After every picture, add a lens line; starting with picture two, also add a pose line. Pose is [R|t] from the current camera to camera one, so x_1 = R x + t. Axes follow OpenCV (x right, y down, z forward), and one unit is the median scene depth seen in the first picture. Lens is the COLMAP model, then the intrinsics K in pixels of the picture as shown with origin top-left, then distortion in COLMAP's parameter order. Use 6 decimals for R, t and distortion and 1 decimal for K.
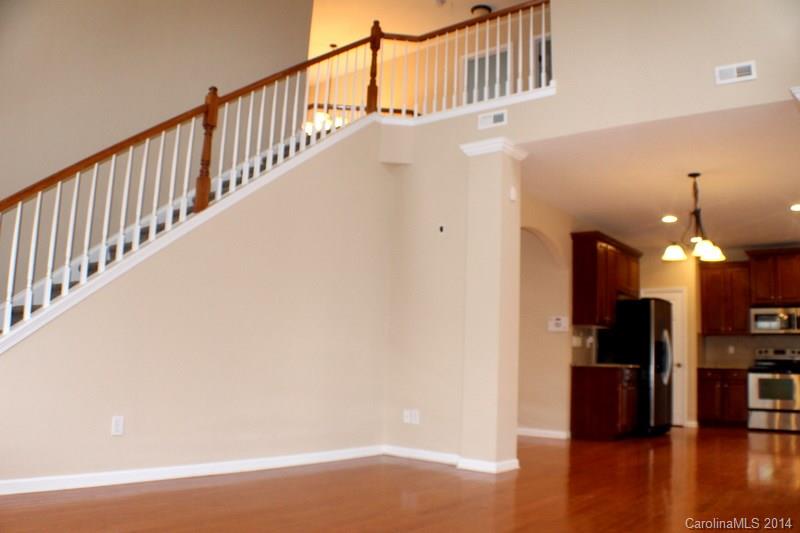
lens RADIAL K [[660.3, 0, 400.0], [0, 660.3, 266.5], [0, 0, 1]] dist [-0.149771, 0.001520]
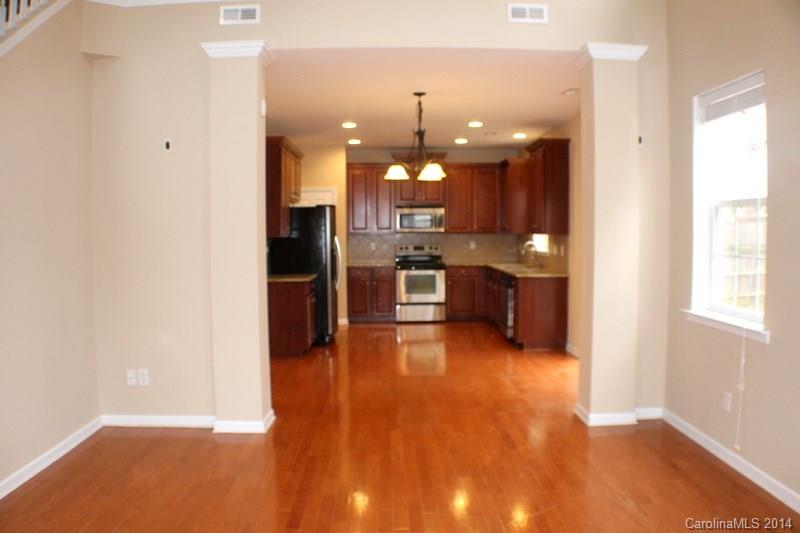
lens RADIAL K [[676.5, 0, 400.0], [0, 676.5, 266.5], [0, 0, 1]] dist [-0.177129, 0.000465]
pose [[0.773098, -0.085689, 0.628472, -0.165592], [-0.043405, 0.981363, 0.187197, -0.053247], [-0.632800, -0.172000, 0.754970, 0.143019]]
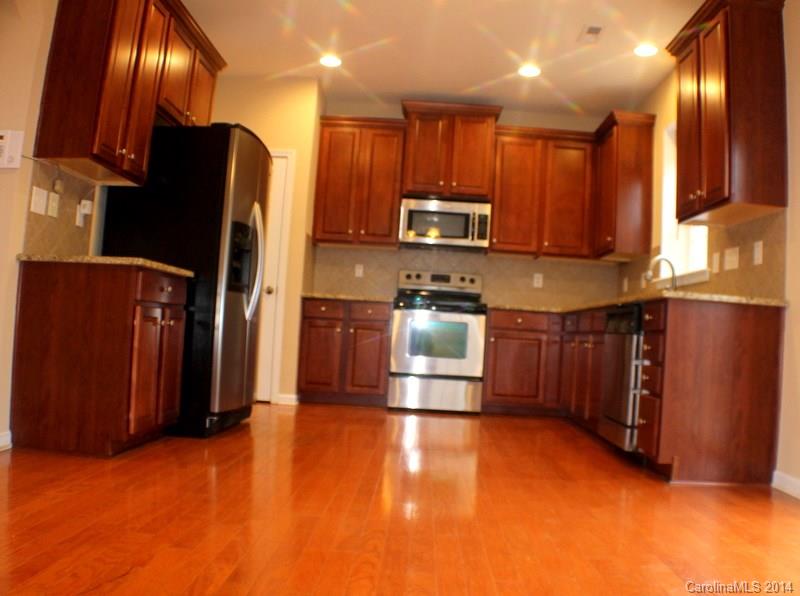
lens RADIAL K [[704.2, 0, 403.4], [0, 704.2, 286.4], [0, 0, 1]] dist [-0.162650, 0.008547]
pose [[0.806438, 0.043109, 0.589745, 0.201259], [-0.104378, 0.992056, 0.070213, 0.110411], [-0.582034, -0.118179, 0.804531, 0.519113]]
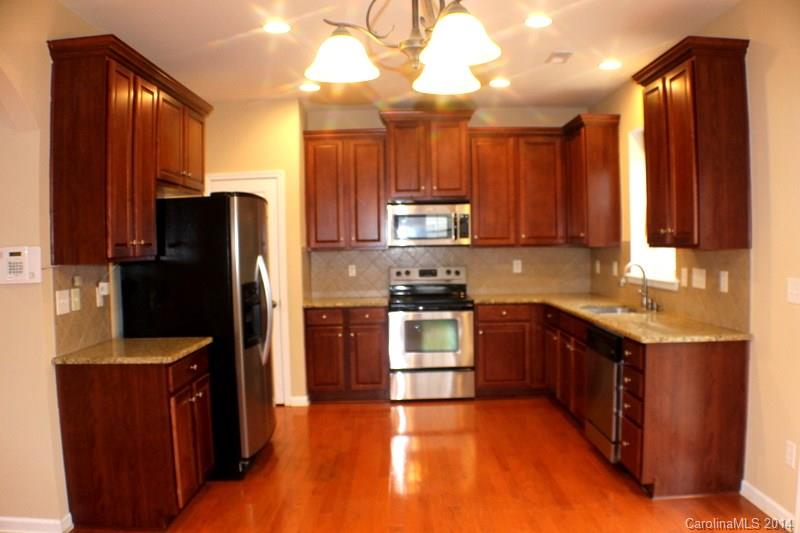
lens RADIAL K [[660.3, 0, 400.0], [0, 660.3, 266.5], [0, 0, 1]] dist [-0.149771, 0.001520]
pose [[0.786235, -0.085433, 0.611993, 0.184046], [-0.025843, 0.984984, 0.170703, 0.016320], [-0.617387, -0.150028, 0.772221, 0.532213]]
